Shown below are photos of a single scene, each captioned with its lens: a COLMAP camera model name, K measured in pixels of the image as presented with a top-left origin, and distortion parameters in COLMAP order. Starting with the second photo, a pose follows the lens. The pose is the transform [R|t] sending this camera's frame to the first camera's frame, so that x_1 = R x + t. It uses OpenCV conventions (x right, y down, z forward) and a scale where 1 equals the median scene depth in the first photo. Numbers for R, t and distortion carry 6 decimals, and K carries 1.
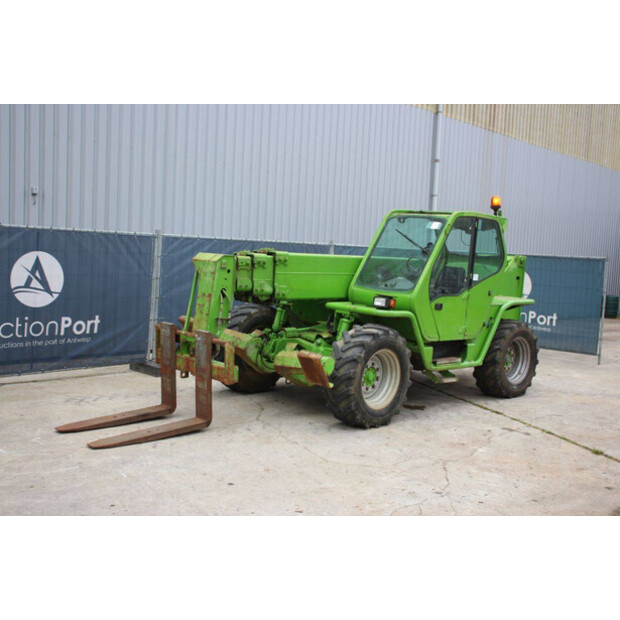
lens RADIAL K [[704.0, 0, 310.0], [0, 704.0, 310.0], [0, 0, 1]] dist [-0.022029, 0.031088]
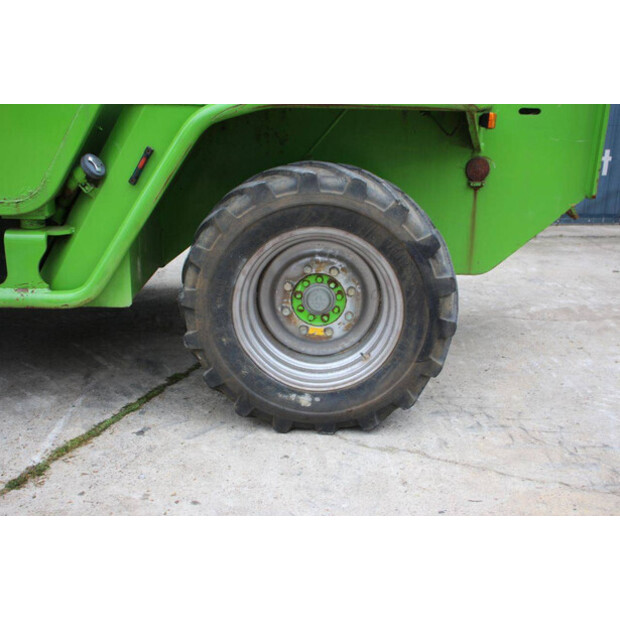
lens RADIAL K [[681.8, 0, 310.0], [0, 681.8, 310.0], [0, 0, 1]] dist [-0.020444, -0.006942]
pose [[0.720917, 0.159933, -0.674315, 0.541302], [-0.033455, 0.979904, 0.196645, 0.020238], [0.692214, -0.119205, 0.711780, 0.913426]]
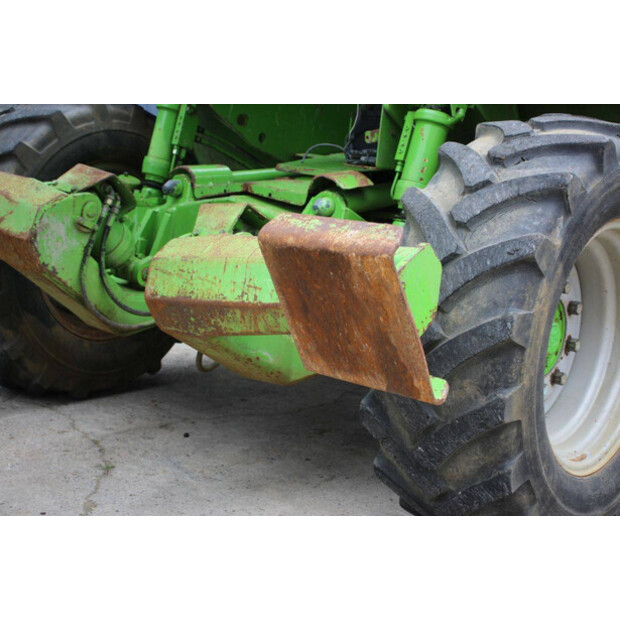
lens RADIAL K [[1051.9, 0, 310.0], [0, 1051.9, 310.0], [0, 0, 1]] dist [0.189035, -0.061622]
pose [[0.996360, -0.015003, 0.083913, -0.024263], [0.008729, 0.997173, 0.074633, 0.052005], [-0.084796, -0.073629, 0.993674, 0.588072]]
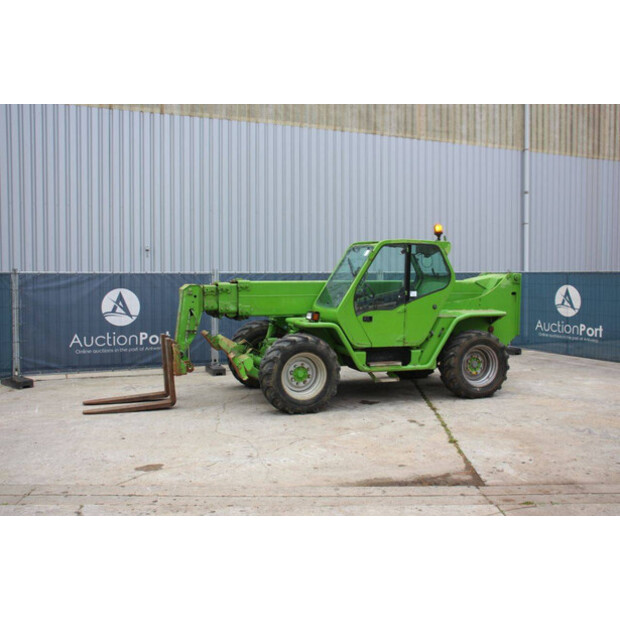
lens RADIAL K [[607.6, 0, 308.9], [0, 607.6, 301.3], [0, 0, 1]] dist [-0.082502, 0.020311]
pose [[0.908677, -0.036053, -0.415940, 0.513703], [0.012801, 0.998202, -0.058557, 0.024531], [0.417303, 0.047885, 0.907505, -0.001074]]
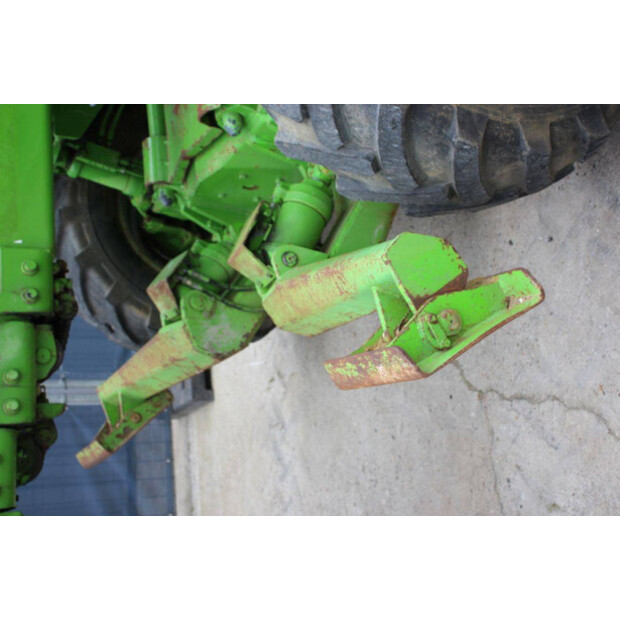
lens RADIAL K [[945.4, 0, 310.0], [0, 945.4, 310.0], [0, 0, 1]] dist [0.134104, 0.090949]
pose [[0.189581, -0.851006, -0.489743, 0.123214], [0.945547, 0.023833, 0.324612, -0.036595], [-0.264574, -0.524615, 0.809185, 0.648351]]
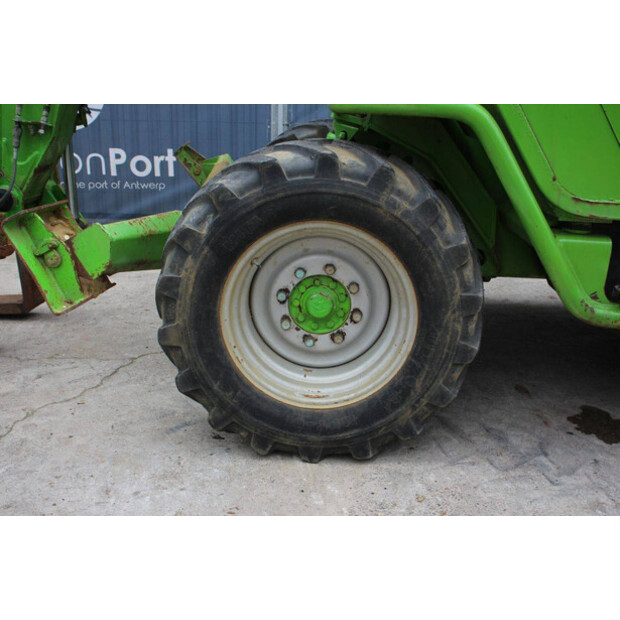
lens RADIAL K [[681.8, 0, 310.0], [0, 681.8, 310.0], [0, 0, 1]] dist [-0.020444, -0.006942]
pose [[0.676863, 0.166464, -0.717040, 0.282172], [-0.047916, 0.981993, 0.182742, 0.035654], [0.734548, -0.089334, 0.672651, 0.714972]]
